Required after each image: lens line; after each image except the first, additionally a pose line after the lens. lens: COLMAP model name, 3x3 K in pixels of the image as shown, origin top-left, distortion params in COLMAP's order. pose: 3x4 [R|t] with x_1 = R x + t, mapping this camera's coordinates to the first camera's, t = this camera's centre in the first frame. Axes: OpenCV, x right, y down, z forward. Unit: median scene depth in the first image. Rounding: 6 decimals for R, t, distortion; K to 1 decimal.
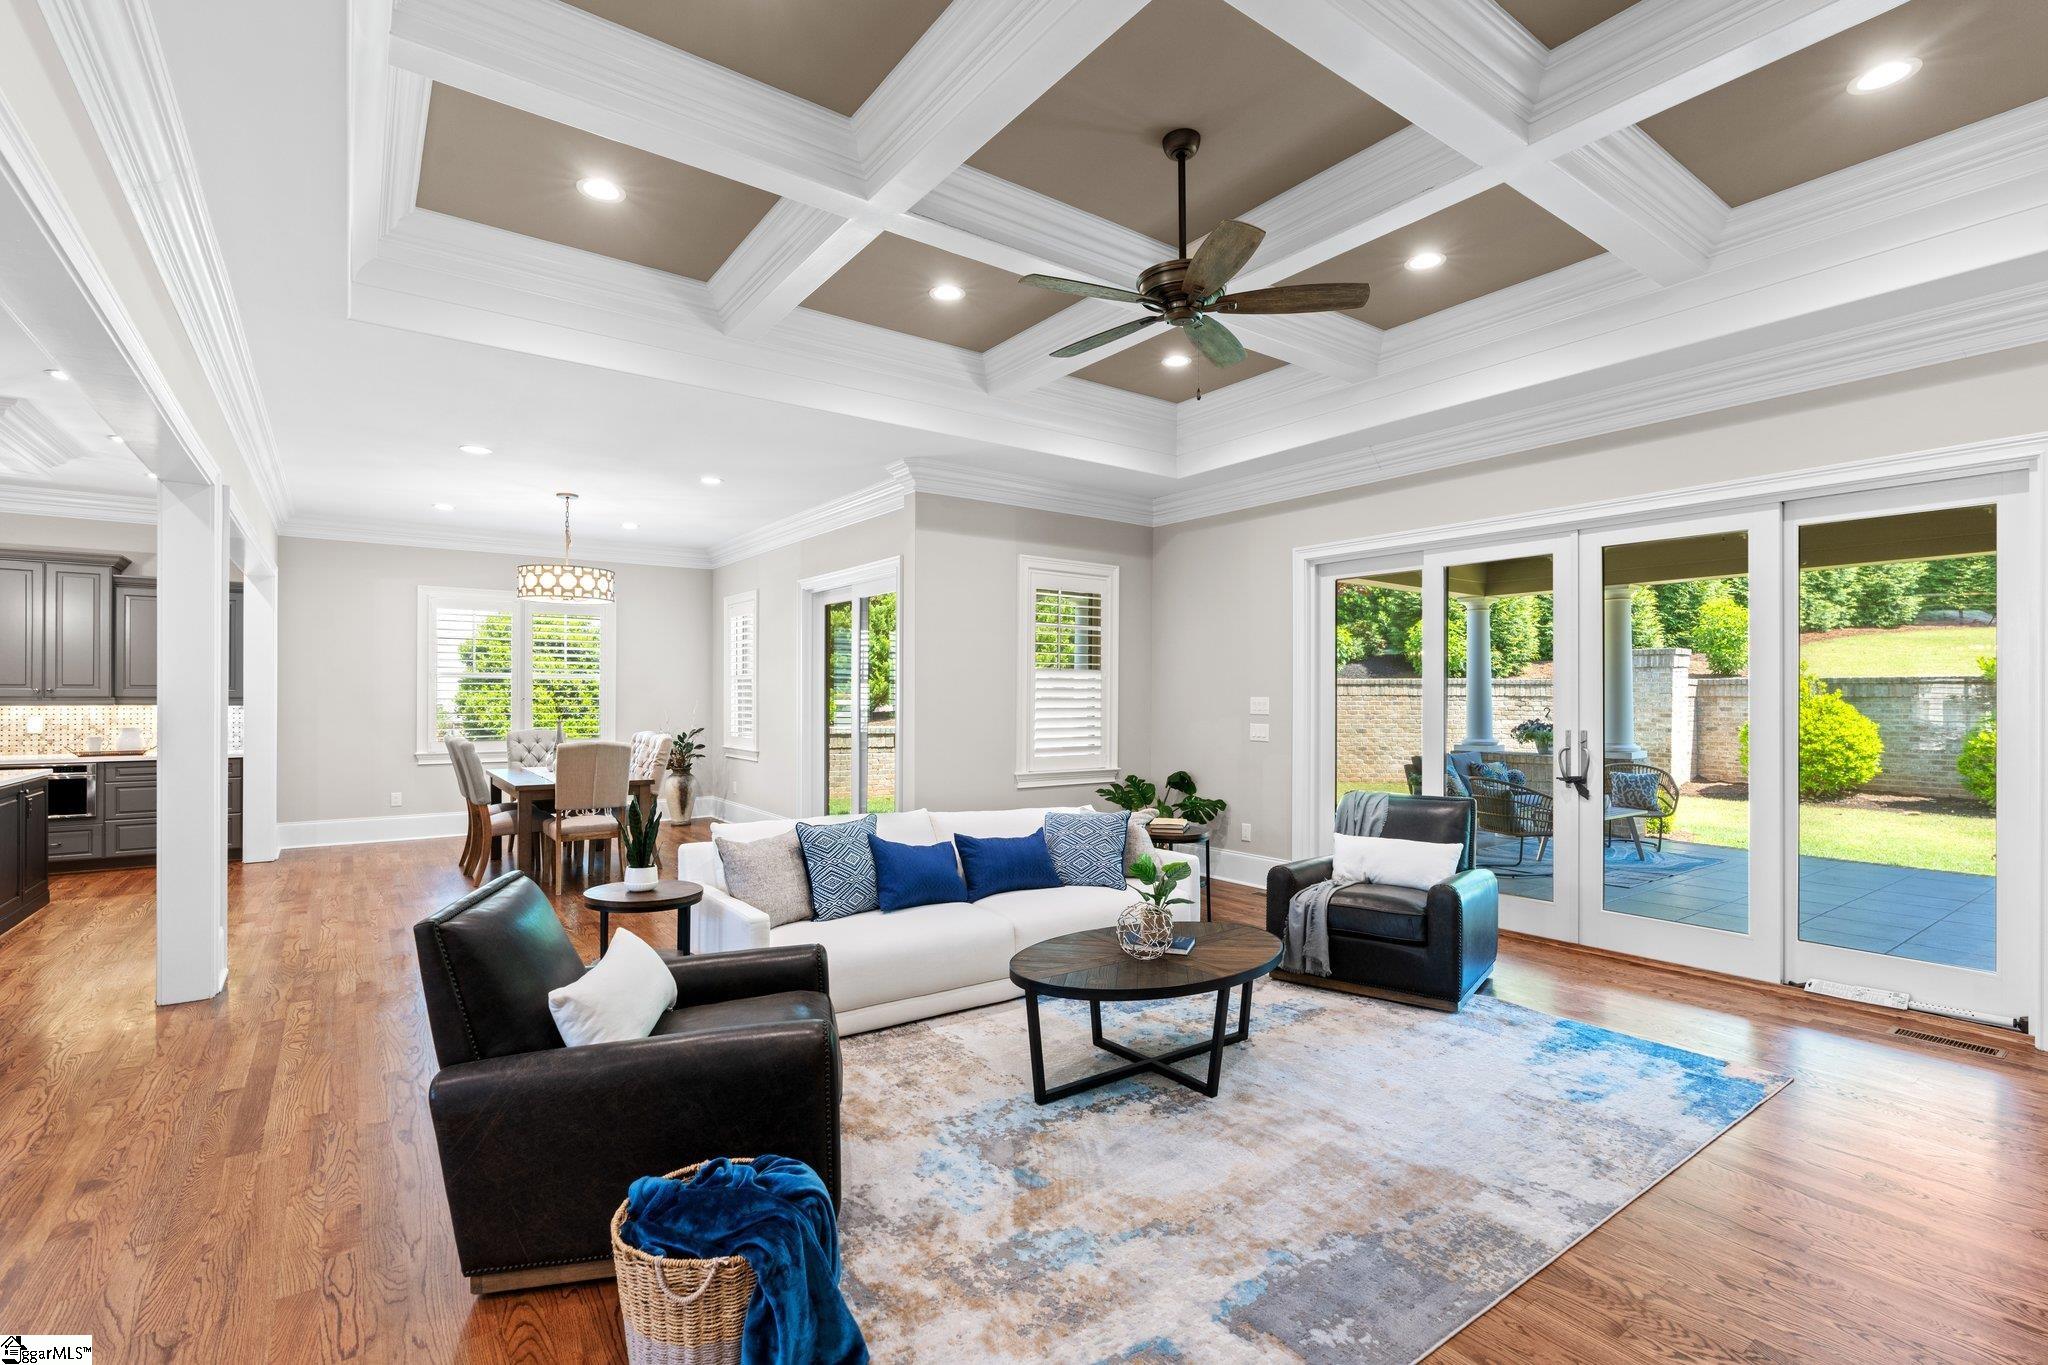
lens RADIAL K [[906.2, 0, 1024.0], [0, 906.2, 682.5], [0, 0, 1]] dist [-0.002943, 0.000268]
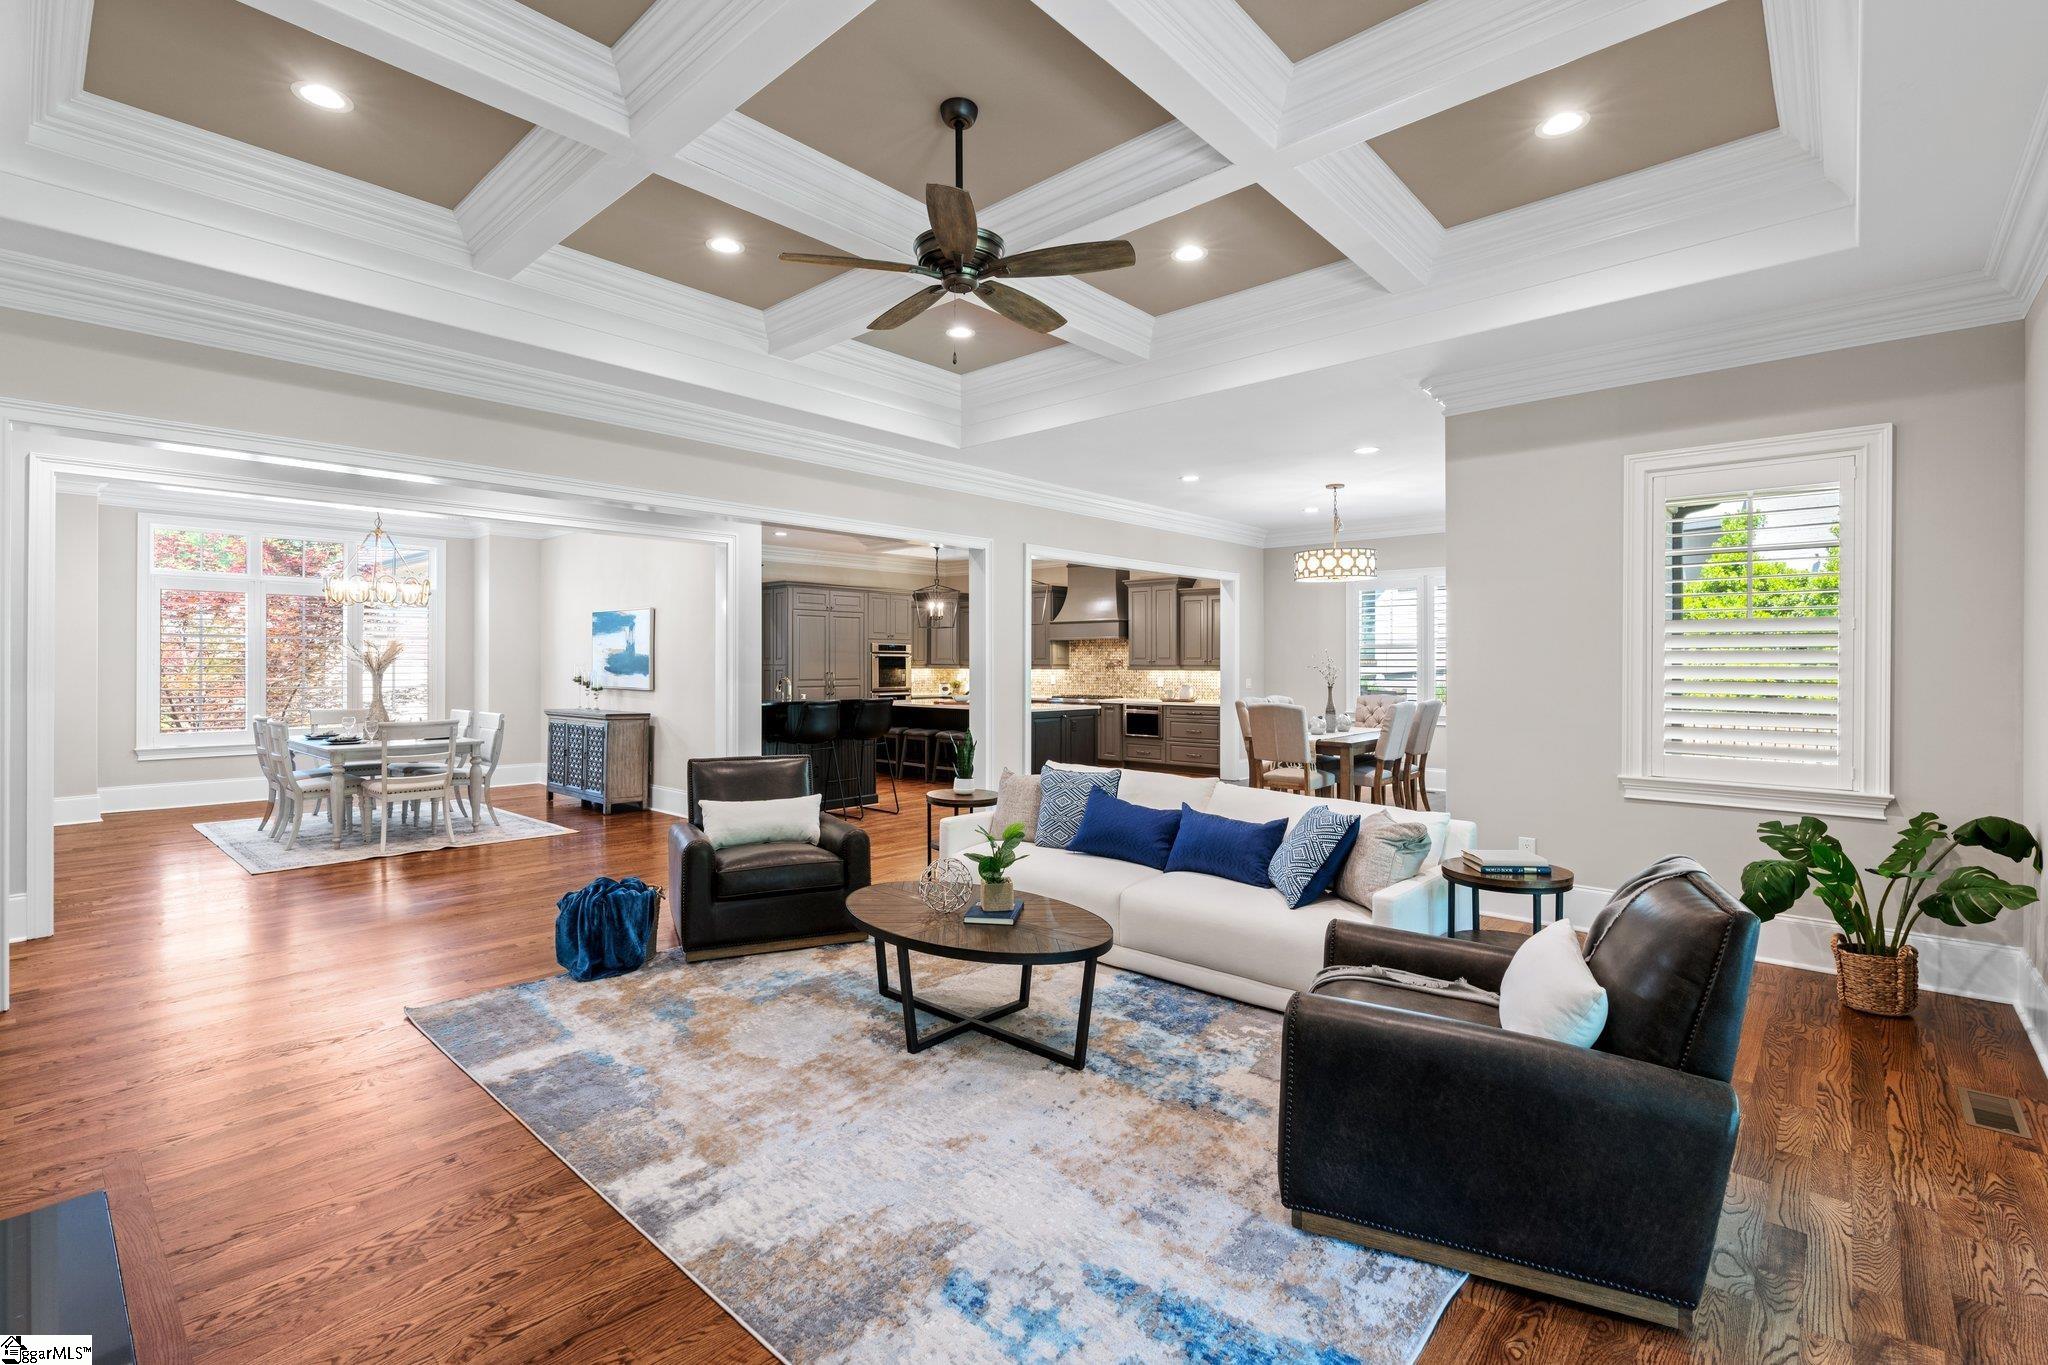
lens RADIAL K [[905.4, 0, 1010.6], [0, 905.4, 656.9], [0, 0, 1]] dist [0.009045, -0.000131]
pose [[0.218449, -0.007289, -0.975821, 1.158585], [0.012859, 0.999907, -0.004590, 0.011912], [0.975764, -0.011546, 0.218523, 0.828938]]
